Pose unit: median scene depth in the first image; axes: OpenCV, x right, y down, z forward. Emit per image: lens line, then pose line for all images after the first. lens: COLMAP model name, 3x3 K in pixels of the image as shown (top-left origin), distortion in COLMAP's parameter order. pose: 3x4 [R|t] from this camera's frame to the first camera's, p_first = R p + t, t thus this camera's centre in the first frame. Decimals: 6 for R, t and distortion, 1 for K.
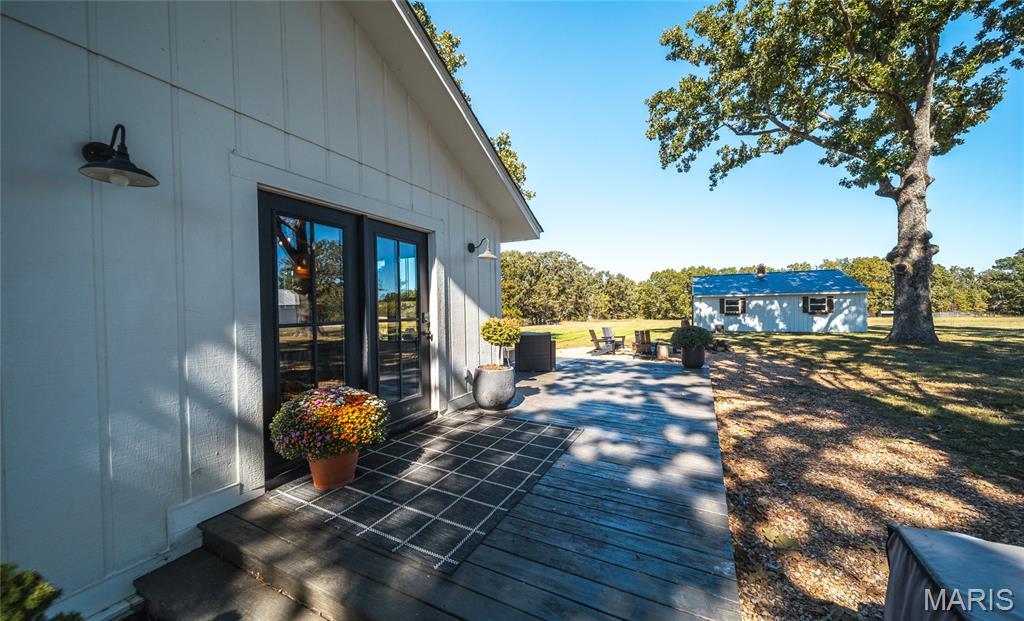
lens RADIAL K [[363.7, 0, 511.7], [0, 363.7, 308.3], [0, 0, 1]] dist [0.000350, -0.000437]
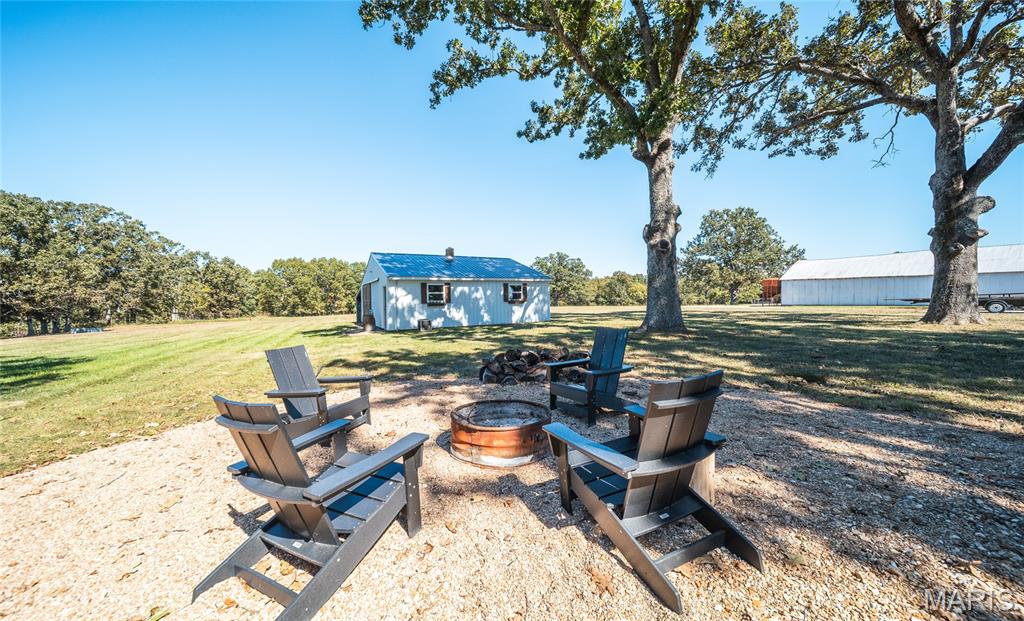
lens RADIAL K [[363.7, 0, 511.7], [0, 363.7, 308.3], [0, 0, 1]] dist [0.000350, -0.000437]
pose [[0.572858, -0.015354, 0.819511, 0.087766], [0.006159, 0.999877, 0.014428, 0.014351], [-0.819631, -0.003218, 0.572882, 0.448927]]
